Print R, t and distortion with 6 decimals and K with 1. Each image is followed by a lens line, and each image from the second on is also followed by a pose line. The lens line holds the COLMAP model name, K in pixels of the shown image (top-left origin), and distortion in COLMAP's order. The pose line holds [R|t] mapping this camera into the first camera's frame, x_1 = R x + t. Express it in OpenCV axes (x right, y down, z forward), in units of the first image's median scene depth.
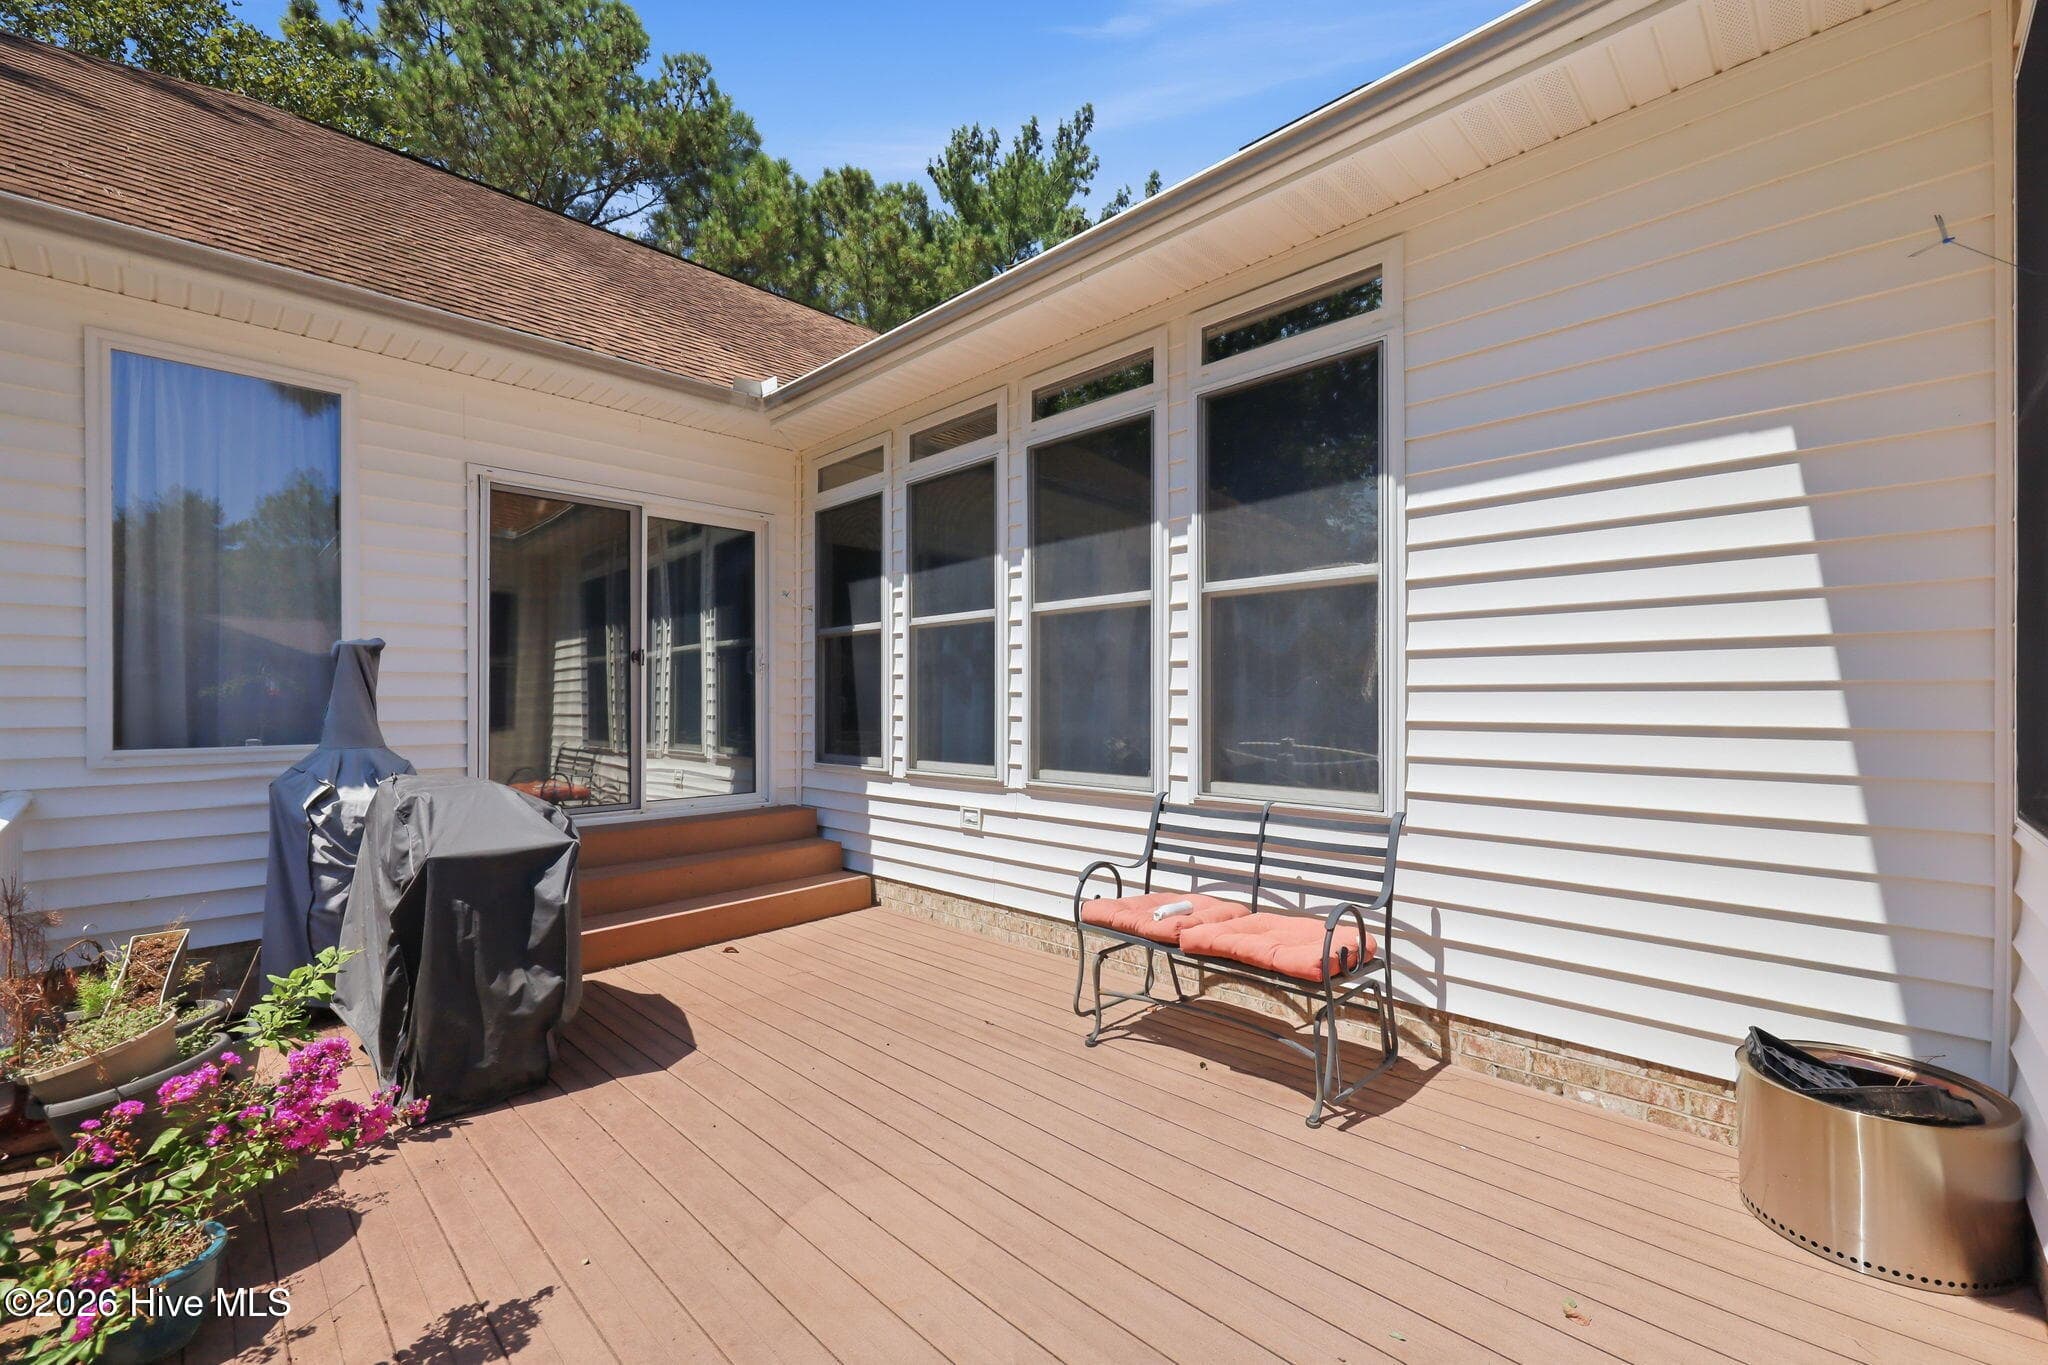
lens RADIAL K [[840.1, 0, 1022.9], [0, 840.1, 692.9], [0, 0, 1]] dist [-0.000377, 0.000509]
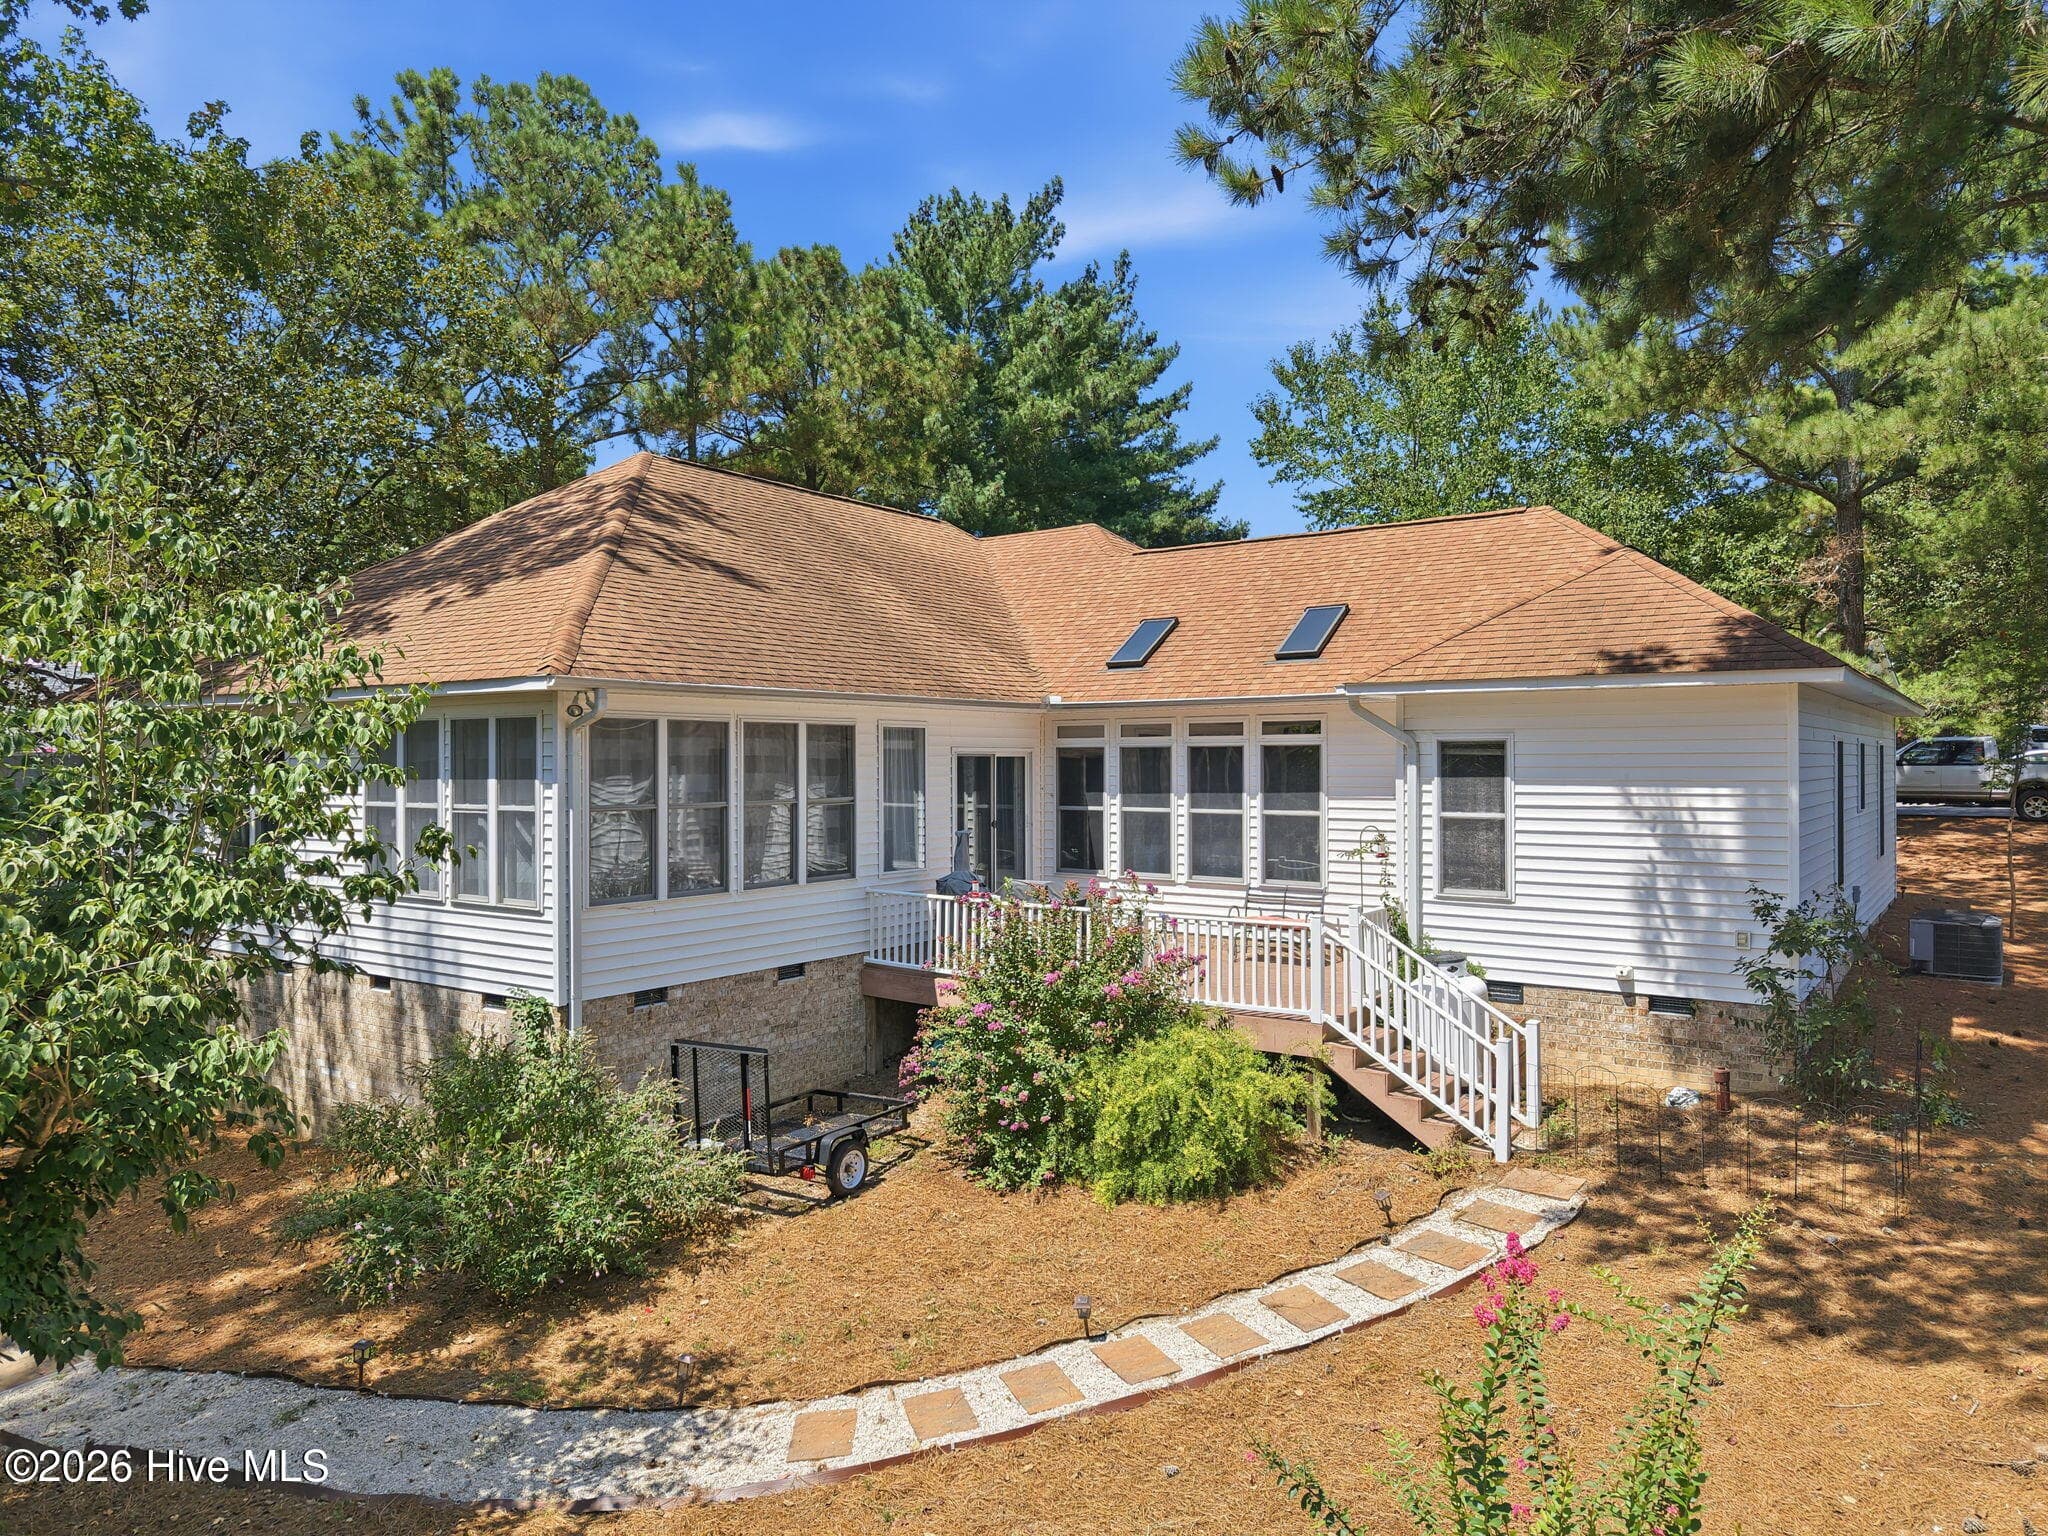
lens RADIAL K [[1359.4, 0, 1024.6], [0, 1359.4, 757.8], [0, 0, 1]] dist [0.043941, -0.084812]
pose [[0.987281, 0.001486, 0.158976, -0.955667], [-0.003046, 0.999950, 0.009573, -0.252216], [-0.158954, -0.009936, 0.987236, -2.486053]]
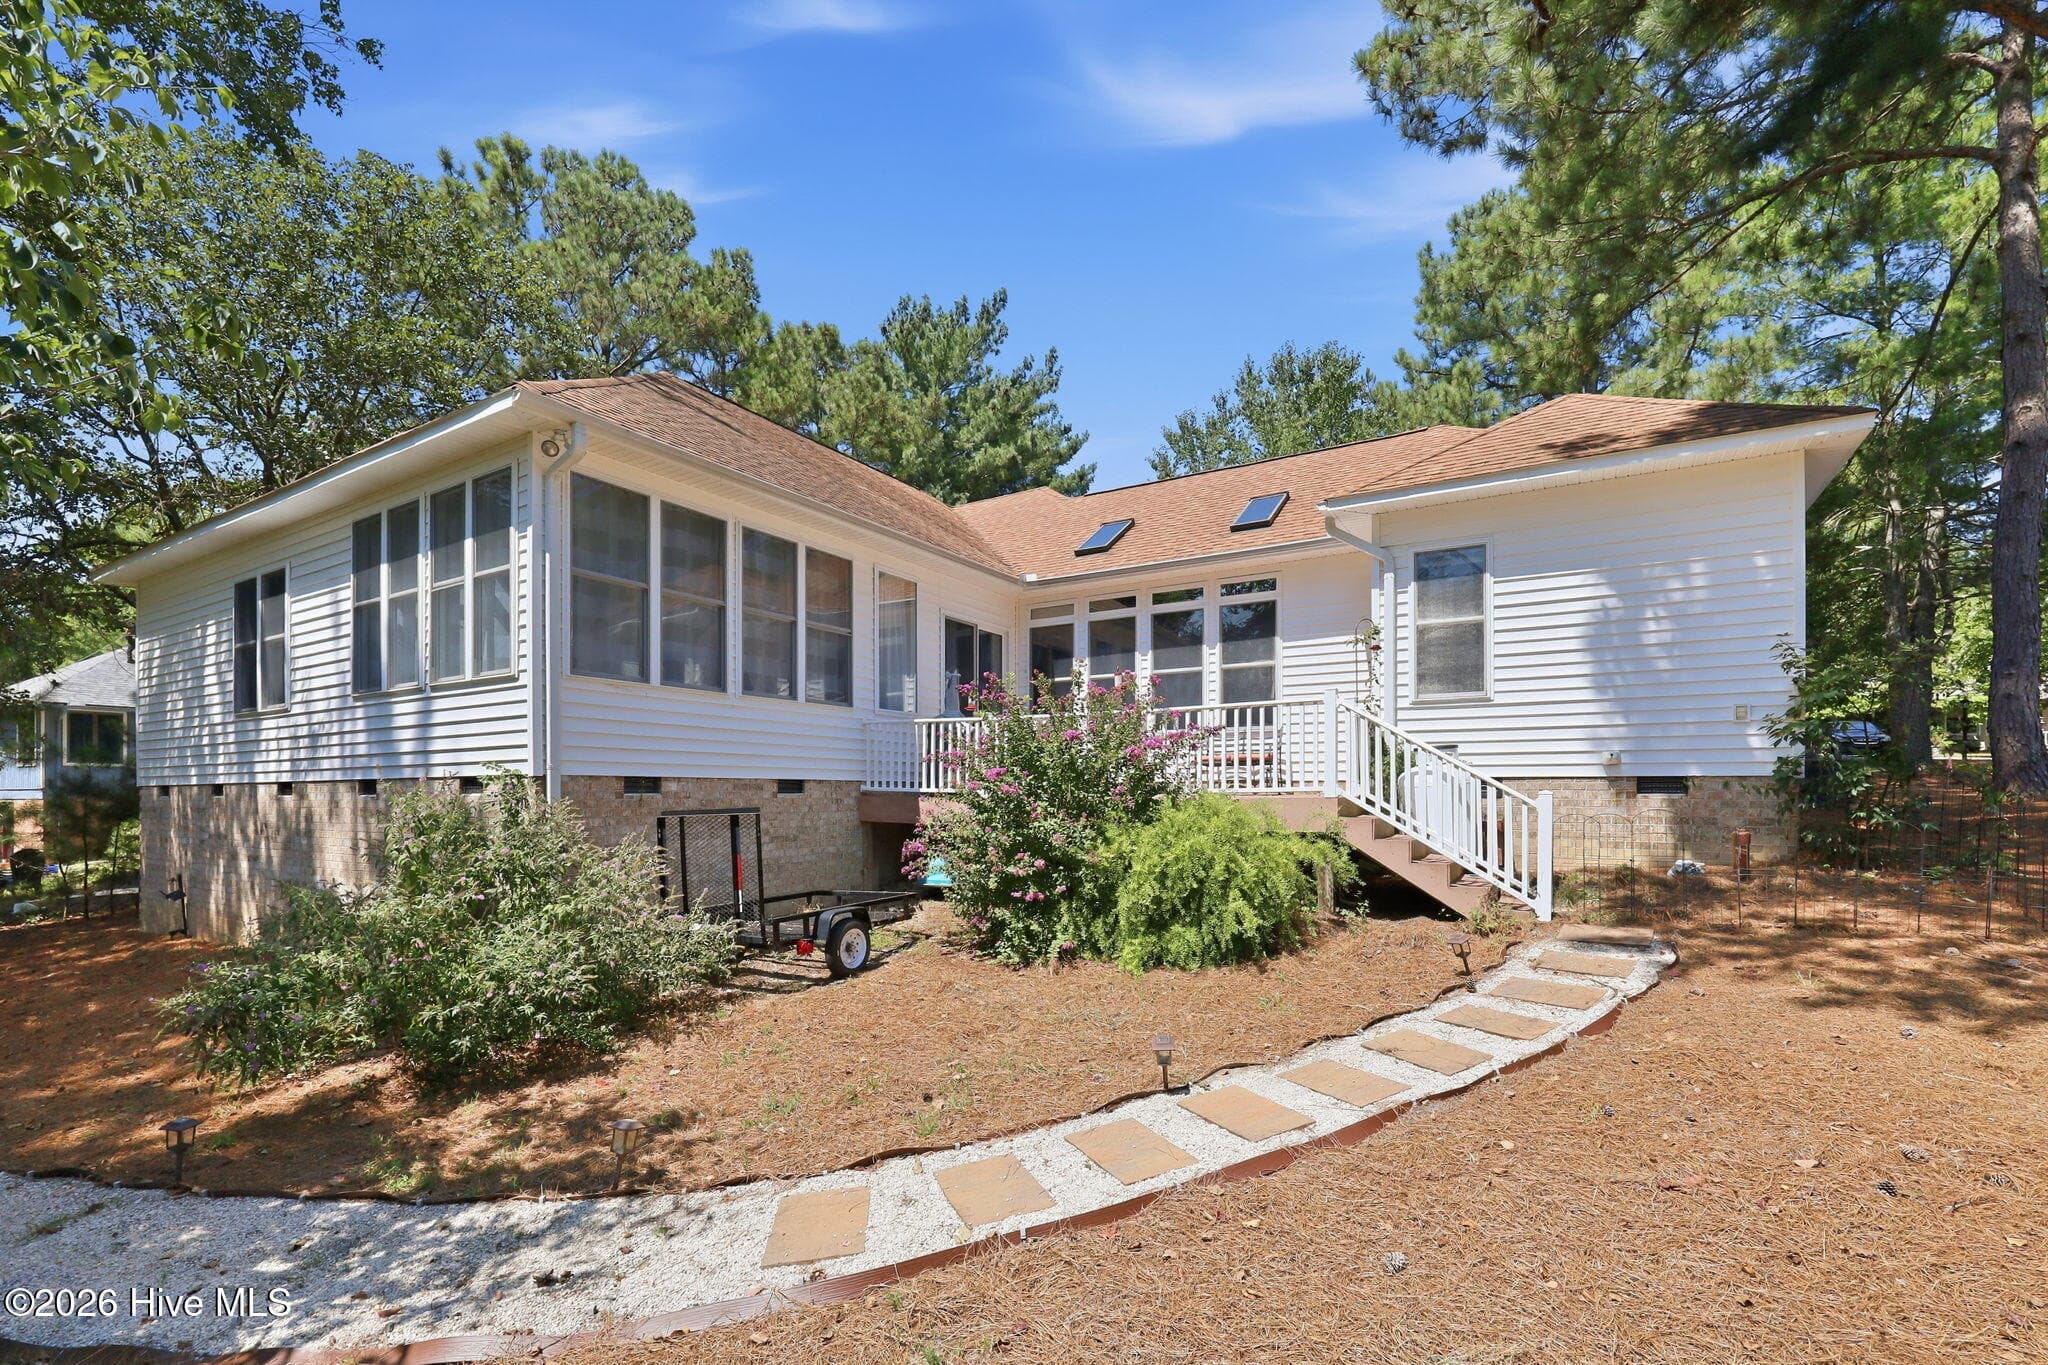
lens RADIAL K [[894.4, 0, 1018.4], [0, 894.4, 784.2], [0, 0, 1]] dist [-0.003930, -0.000284]
pose [[0.974320, 0.005061, 0.225110, -0.940229], [-0.005851, 0.999979, 0.002845, 0.230451], [-0.225090, -0.004089, 0.974329, -1.550104]]
